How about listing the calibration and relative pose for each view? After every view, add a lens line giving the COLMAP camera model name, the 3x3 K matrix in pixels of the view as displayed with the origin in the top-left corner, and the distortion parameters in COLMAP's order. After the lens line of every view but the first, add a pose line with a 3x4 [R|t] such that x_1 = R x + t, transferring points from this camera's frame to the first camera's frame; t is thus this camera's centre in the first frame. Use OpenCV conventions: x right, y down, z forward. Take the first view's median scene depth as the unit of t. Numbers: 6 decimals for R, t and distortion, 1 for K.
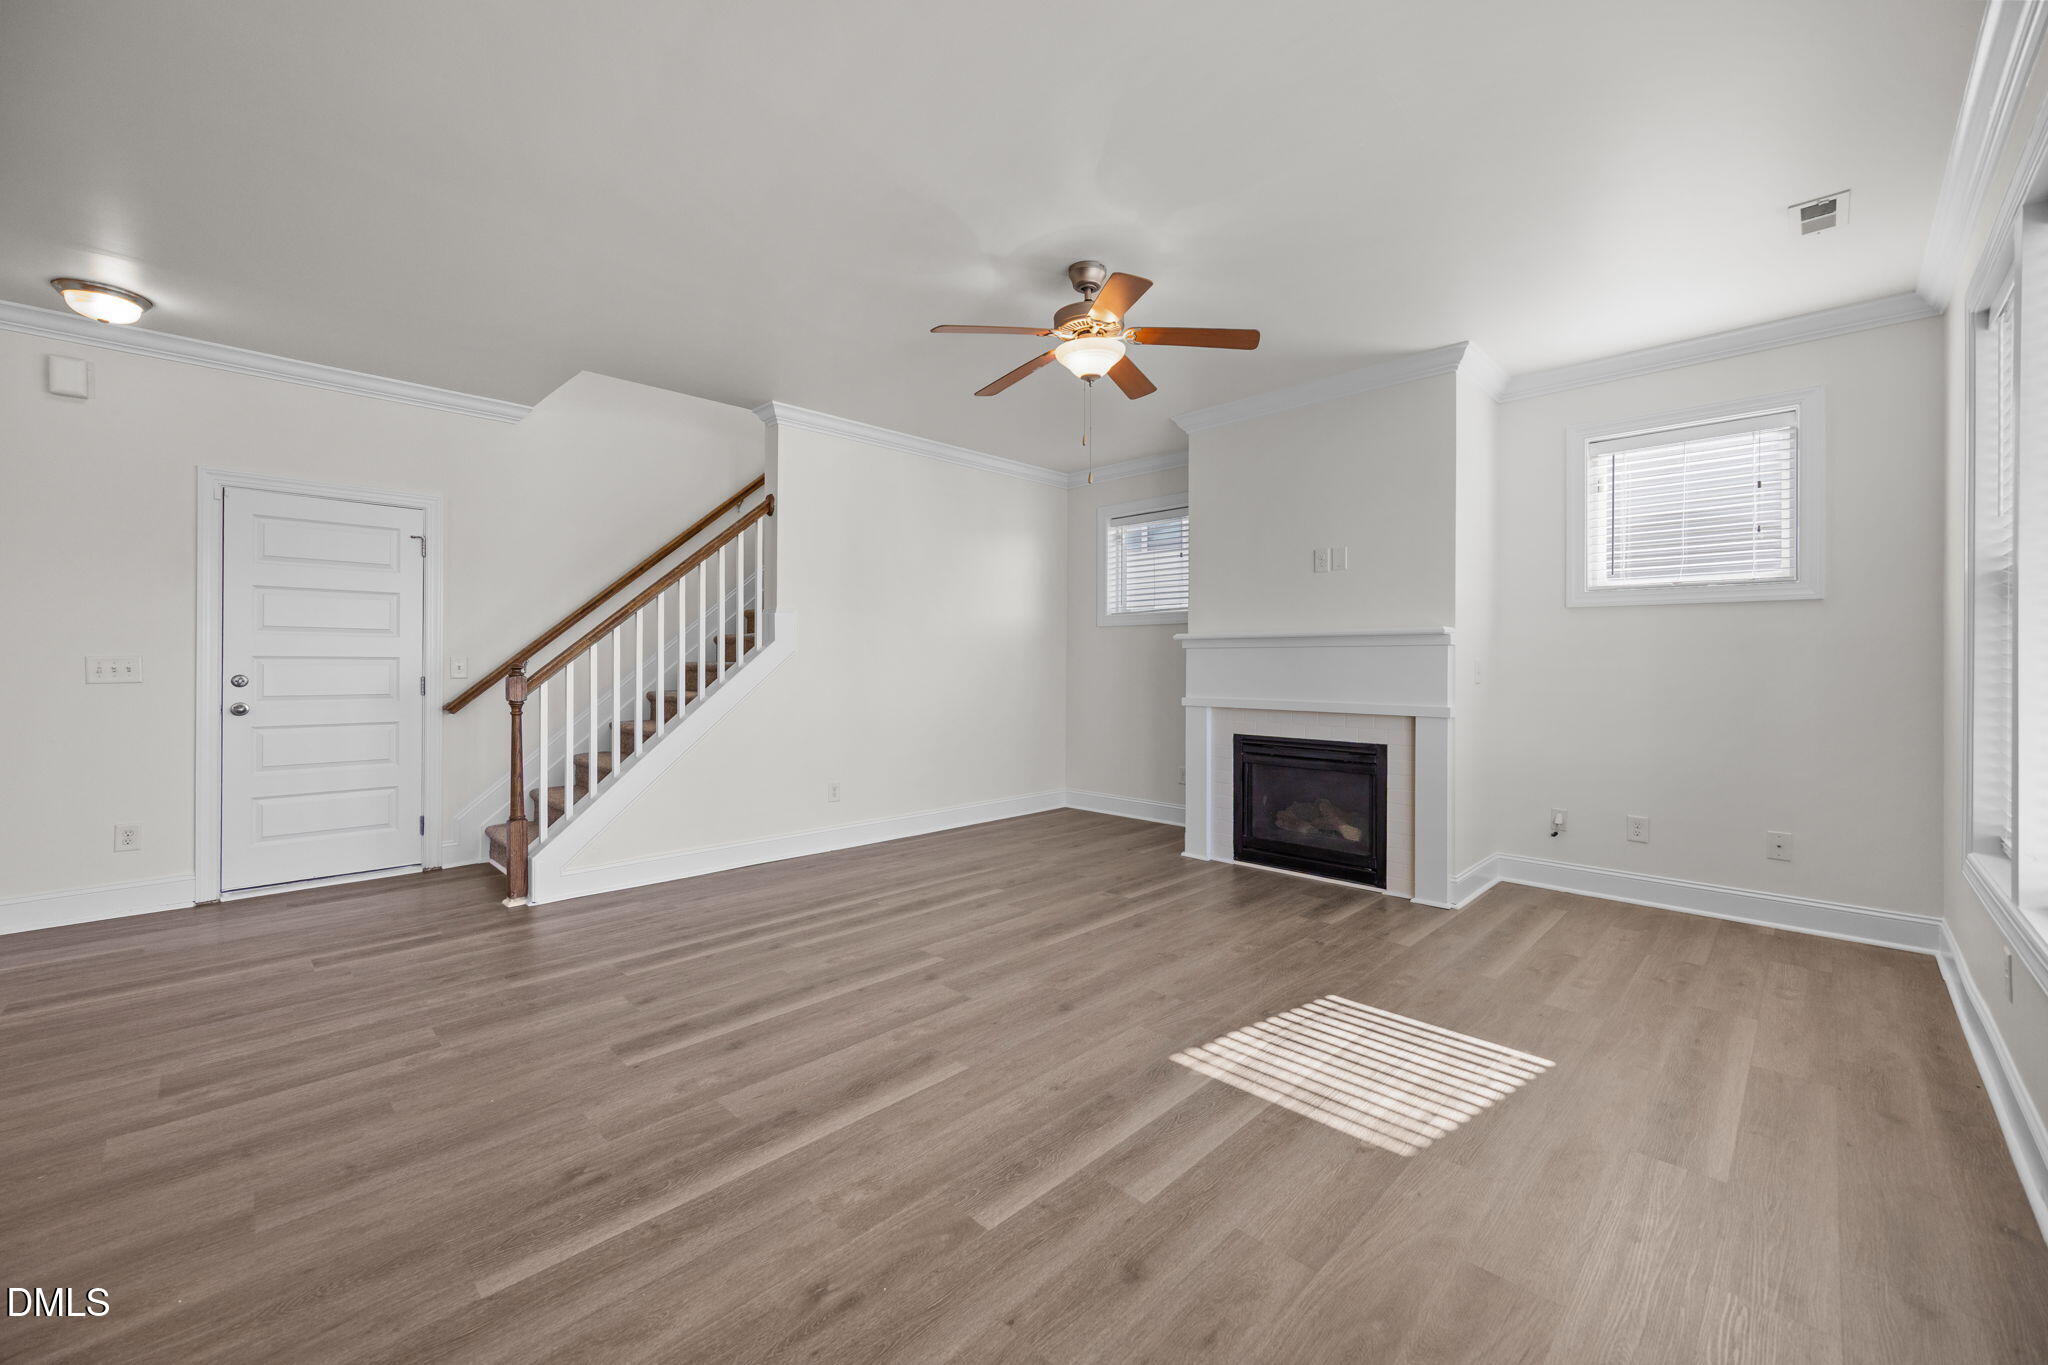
lens RADIAL K [[801.8, 0, 1025.1], [0, 801.8, 671.2], [0, 0, 1]] dist [-0.003072, -0.000642]
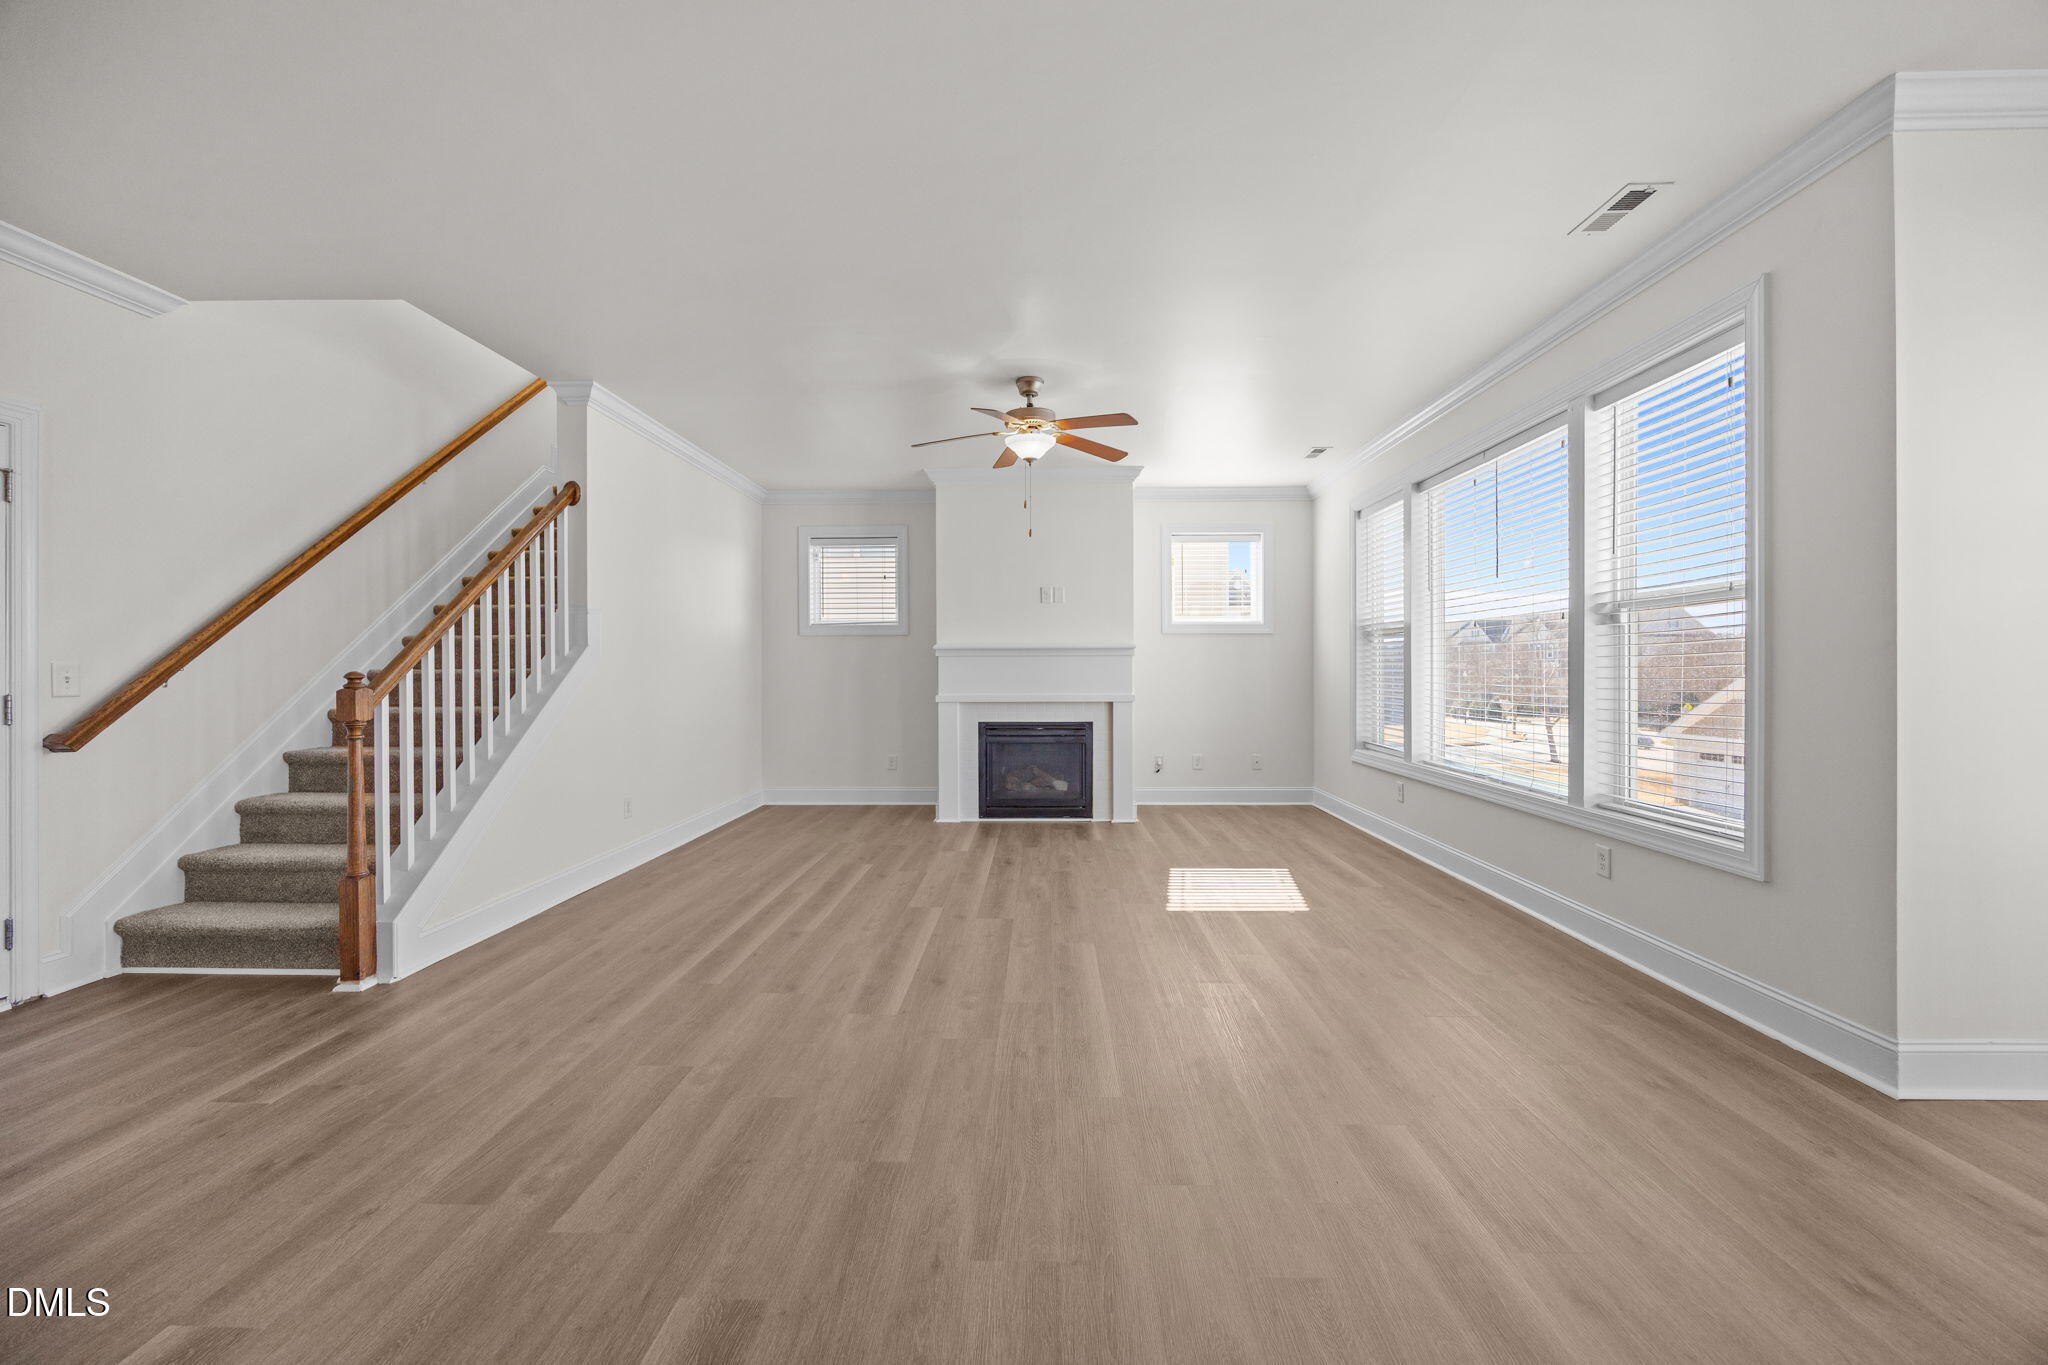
lens RADIAL K [[801.8, 0, 1034.1], [0, 801.8, 674.4], [0, 0, 1]] dist [-0.003072, -0.000642]
pose [[0.716231, -0.009652, 0.697797, -0.683056], [0.006932, 0.999953, 0.006716, -0.007709], [-0.697829, 0.000028, 0.716265, 0.007096]]
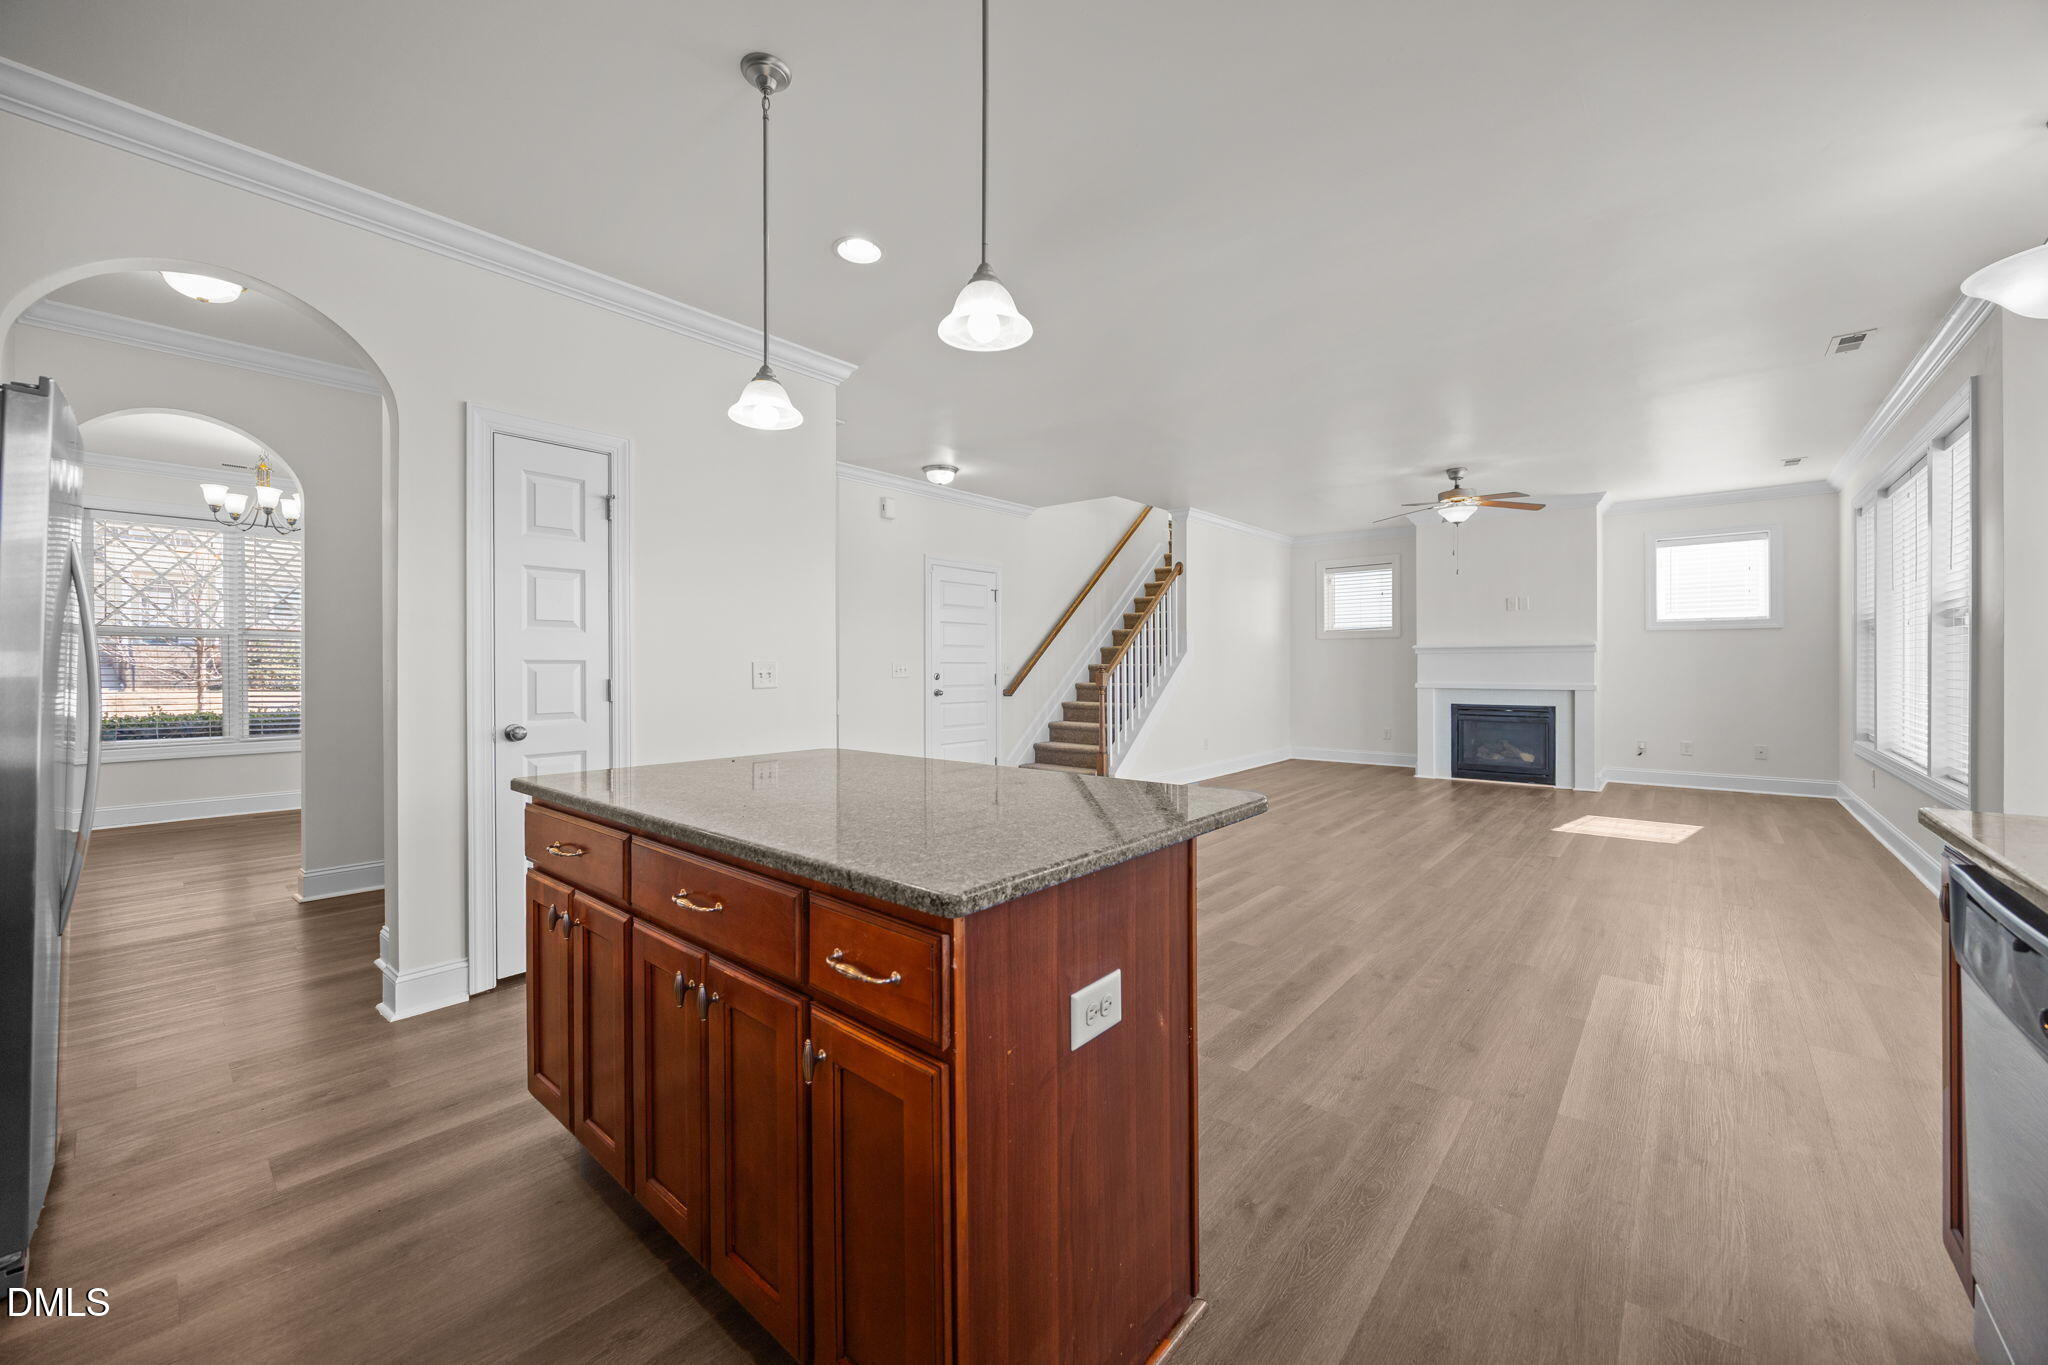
lens RADIAL K [[798.4, 0, 1012.8], [0, 798.4, 669.9], [0, 0, 1]] dist [-0.003123, -0.000893]
pose [[0.996990, -0.007679, 0.077148, -0.939188], [0.007358, 0.999963, 0.004444, -0.008500], [-0.077180, -0.003863, 0.997010, -0.727605]]
